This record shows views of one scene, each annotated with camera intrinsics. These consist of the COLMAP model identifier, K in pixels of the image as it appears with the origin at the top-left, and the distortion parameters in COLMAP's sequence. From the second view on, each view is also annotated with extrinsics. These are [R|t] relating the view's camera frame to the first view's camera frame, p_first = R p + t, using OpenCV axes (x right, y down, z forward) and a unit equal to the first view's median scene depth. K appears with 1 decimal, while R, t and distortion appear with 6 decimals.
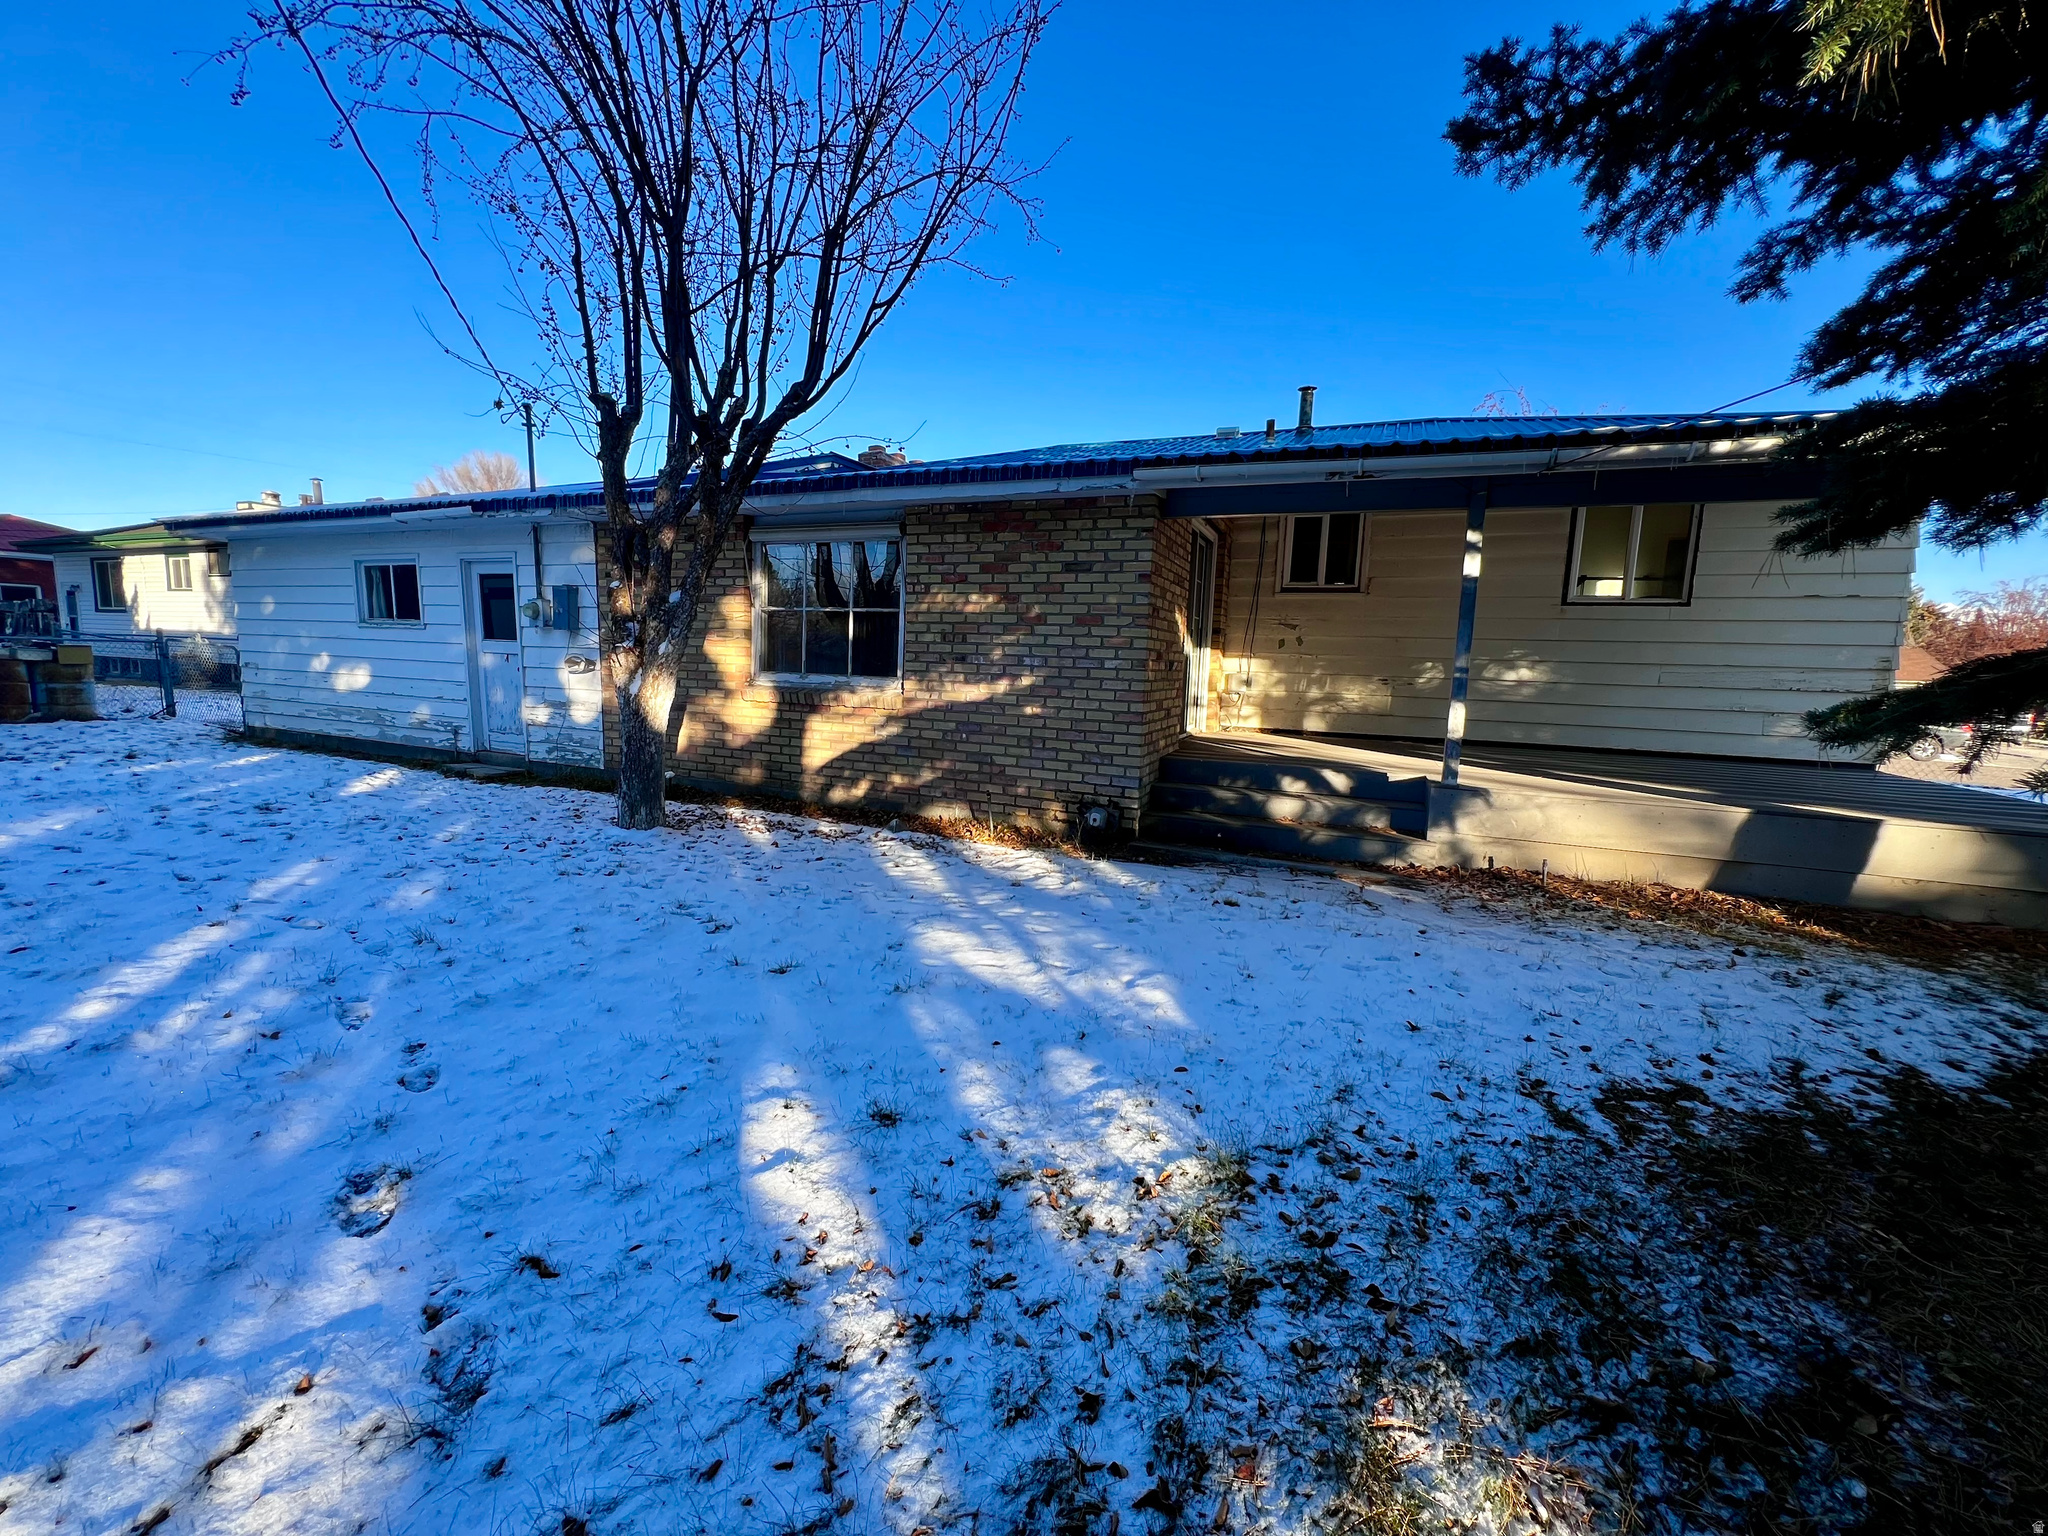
lens RADIAL K [[811.0, 0, 1024.0], [0, 811.0, 768.0], [0, 0, 1]] dist [0.001871, -0.000145]
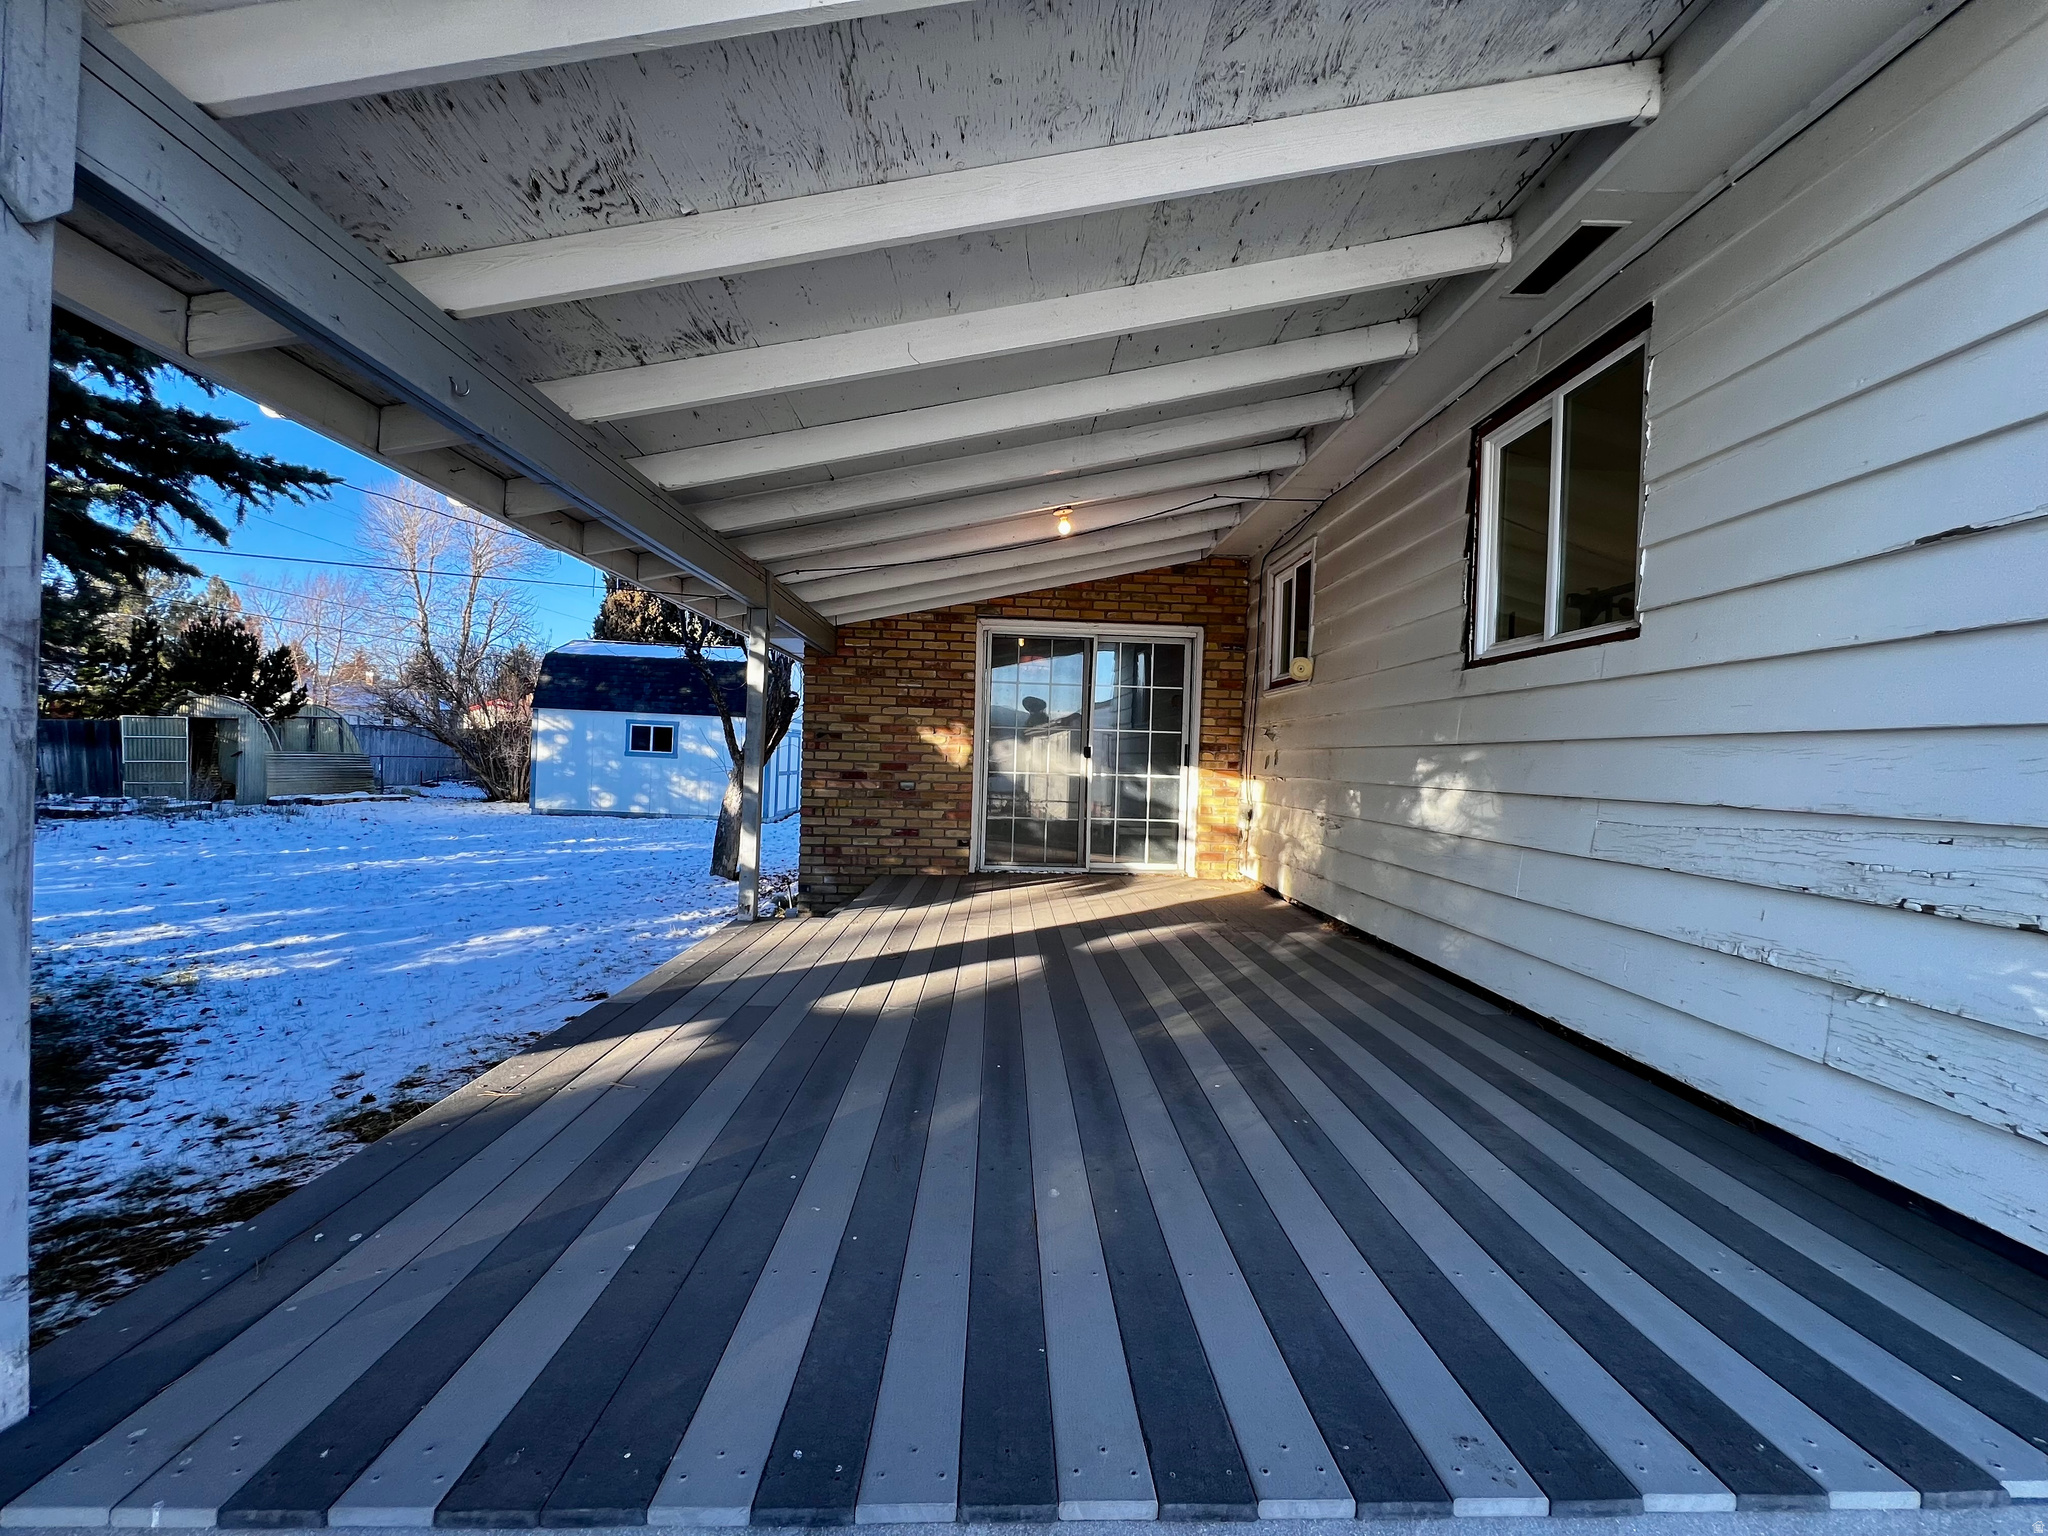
lens RADIAL K [[811.0, 0, 1024.0], [0, 811.0, 768.0], [0, 0, 1]] dist [0.001871, -0.000145]
pose [[0.431107, -0.009059, -0.902255, 1.195034], [-0.130945, 0.988735, -0.072495, -0.096315], [0.892749, 0.149399, 0.425064, 0.723170]]
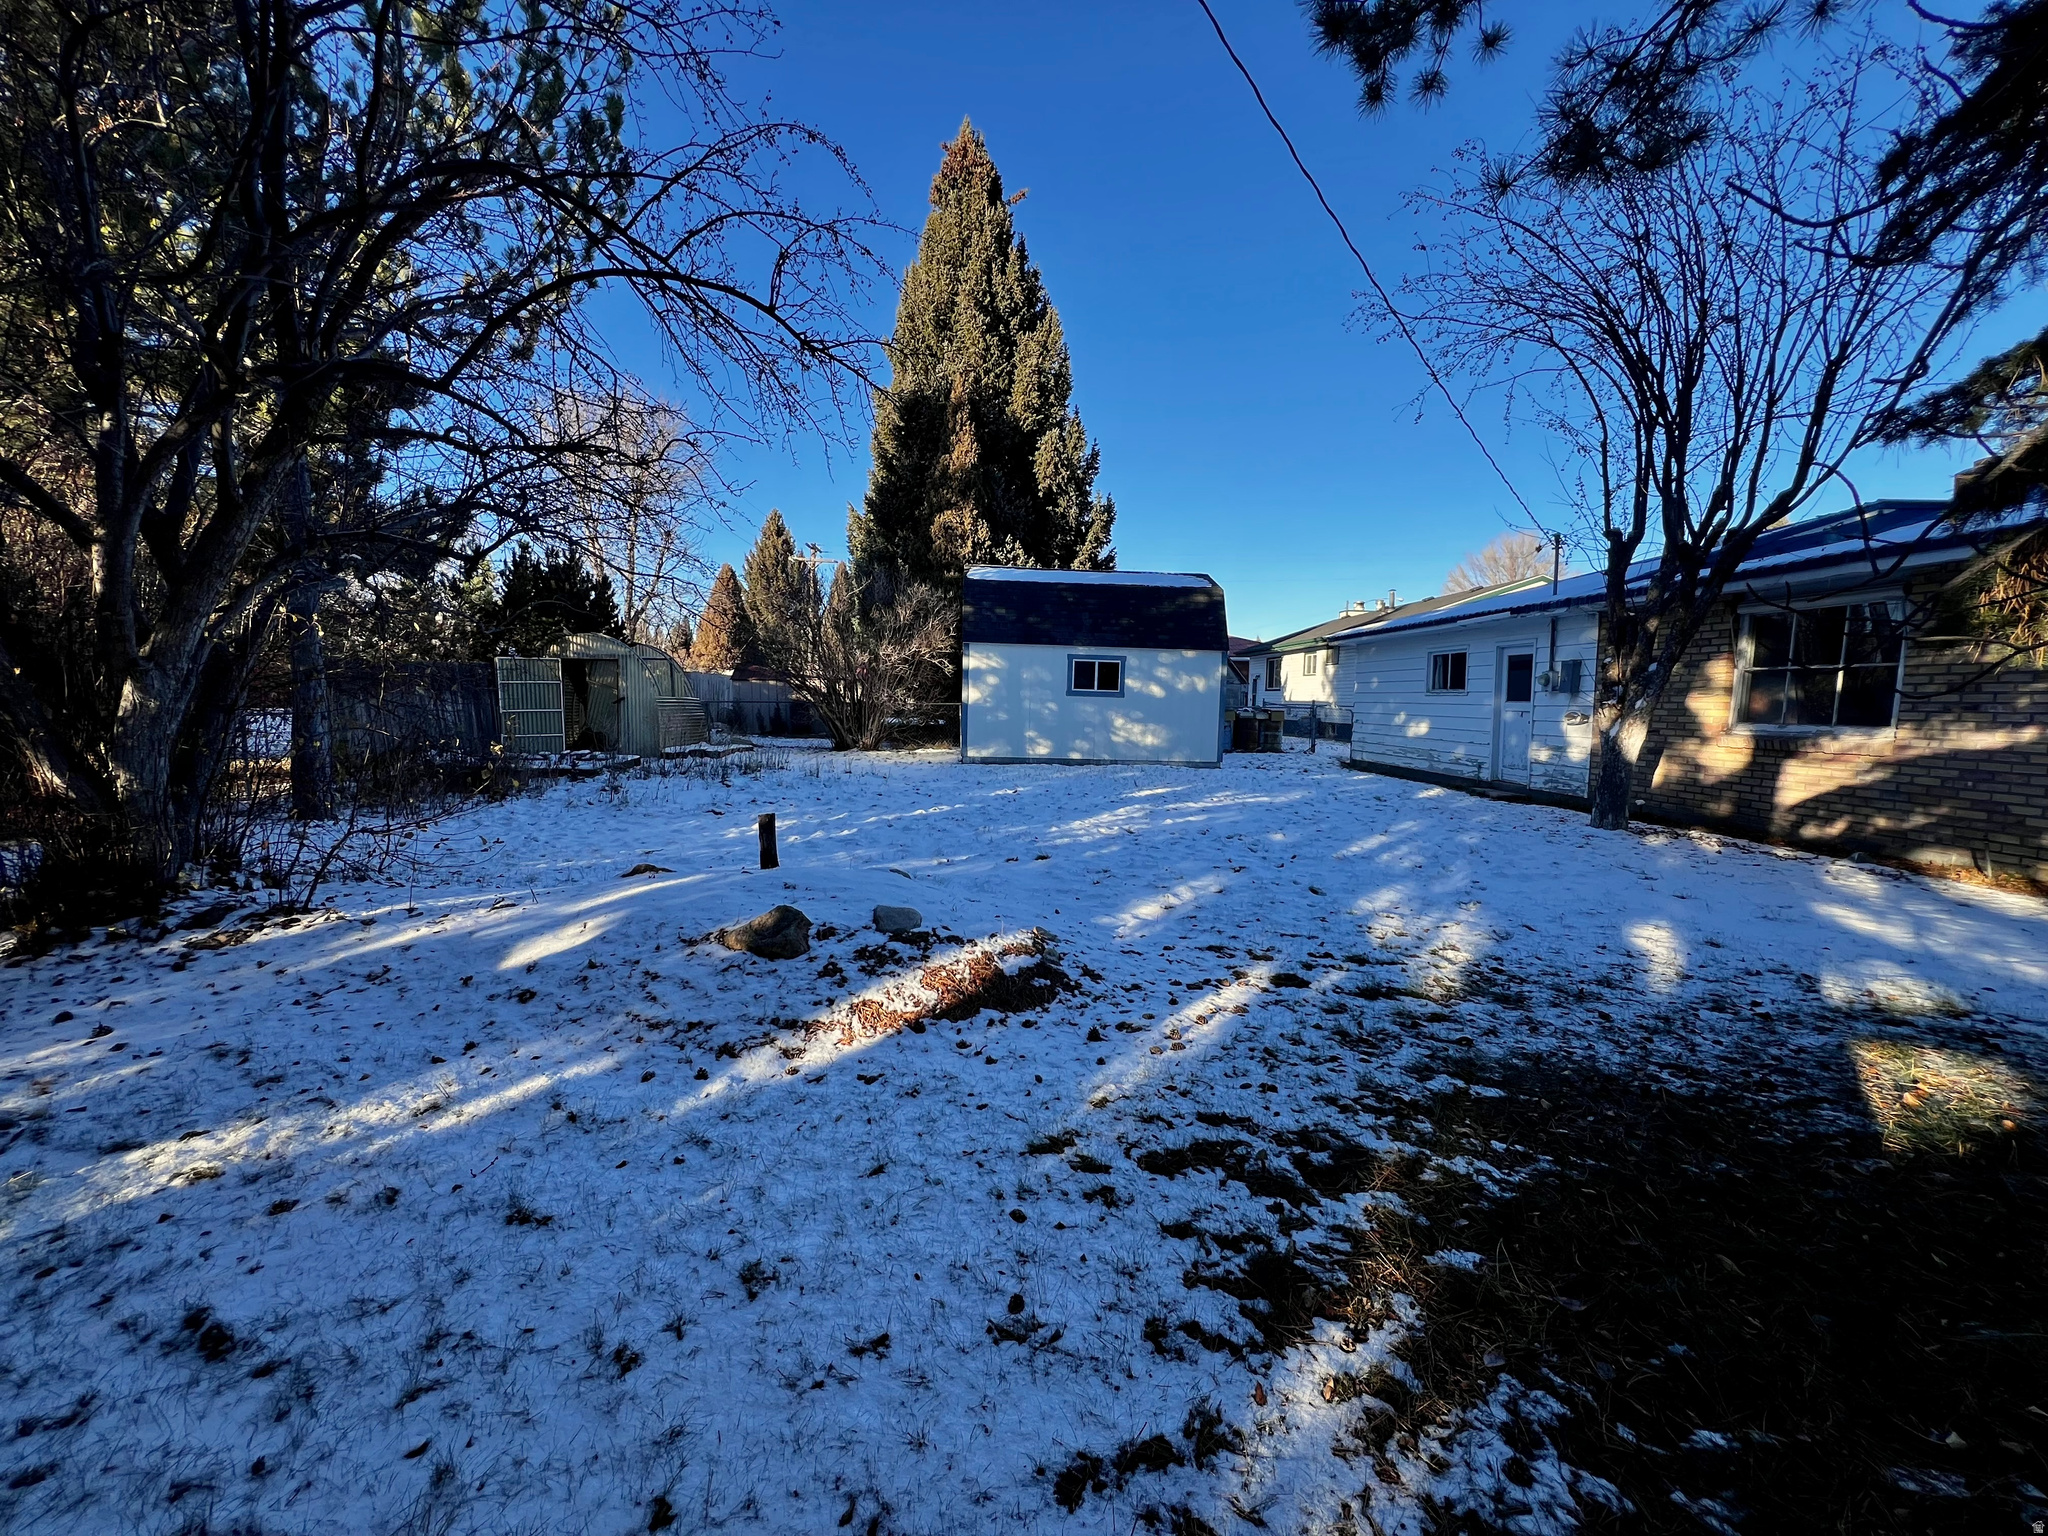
lens RADIAL K [[811.0, 0, 1024.0], [0, 811.0, 768.0], [0, 0, 1]] dist [0.001871, -0.000145]
pose [[0.454088, 0.047480, -0.889691, 0.271004], [-0.113677, 0.993505, -0.004999, 0.075082], [0.883675, 0.103408, 0.456537, -0.473748]]
